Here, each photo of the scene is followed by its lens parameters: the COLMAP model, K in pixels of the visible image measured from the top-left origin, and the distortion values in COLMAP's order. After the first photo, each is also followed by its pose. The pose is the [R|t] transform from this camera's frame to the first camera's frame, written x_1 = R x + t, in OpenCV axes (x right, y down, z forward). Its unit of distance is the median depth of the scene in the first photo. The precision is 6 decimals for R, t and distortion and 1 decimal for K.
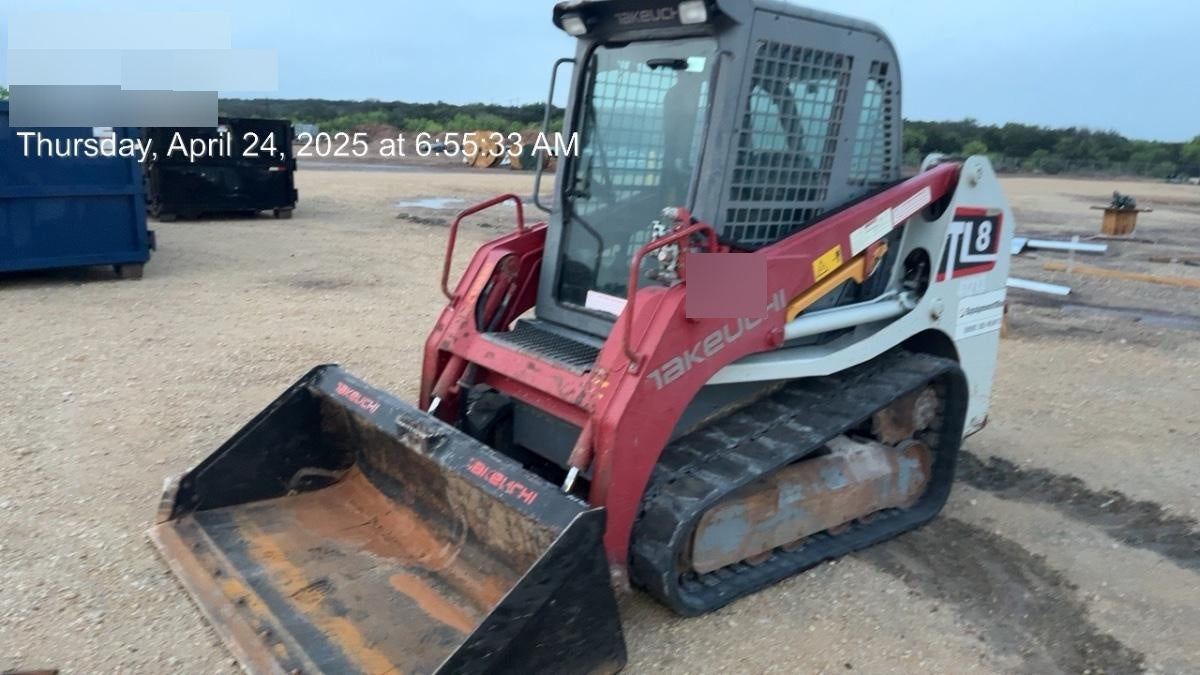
lens RADIAL K [[875.2, 0, 598.2], [0, 875.2, 342.7], [0, 0, 1]] dist [0.024409, -0.002116]
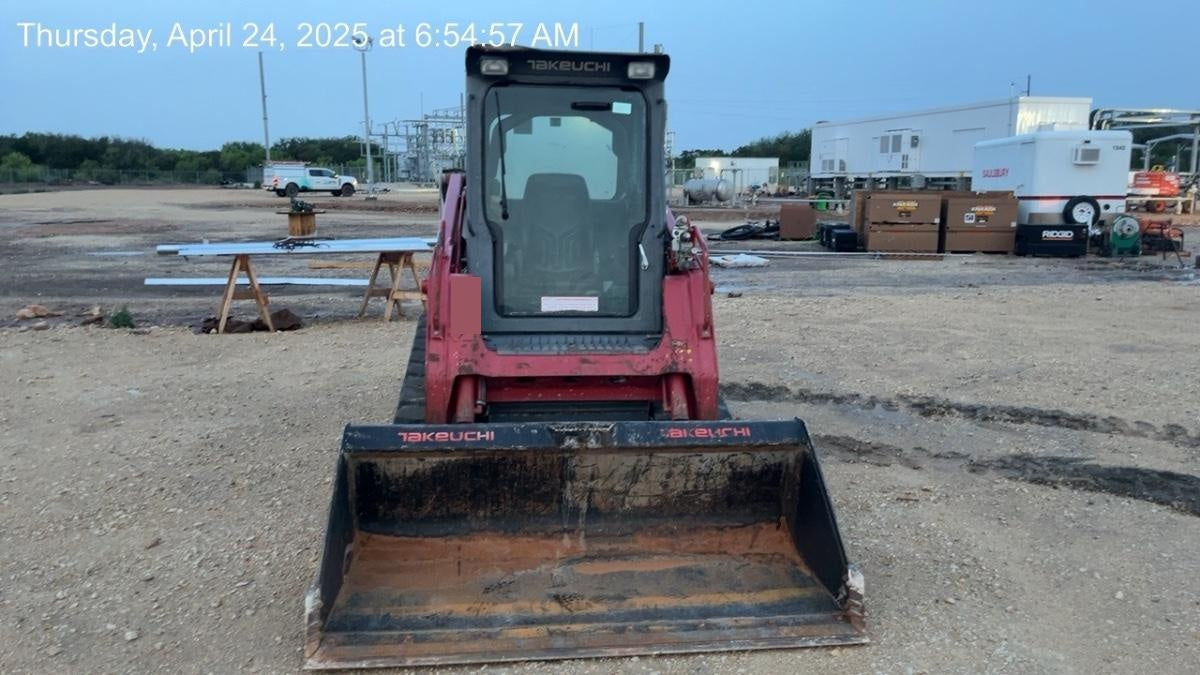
lens RADIAL K [[875.2, 0, 603.8], [0, 875.2, 344.3], [0, 0, 1]] dist [0.024409, -0.002116]
pose [[0.552529, -0.194751, 0.810422, -0.937265], [0.201953, 0.974627, 0.096524, -0.096068], [-0.808658, 0.110335, 0.577840, 0.278980]]
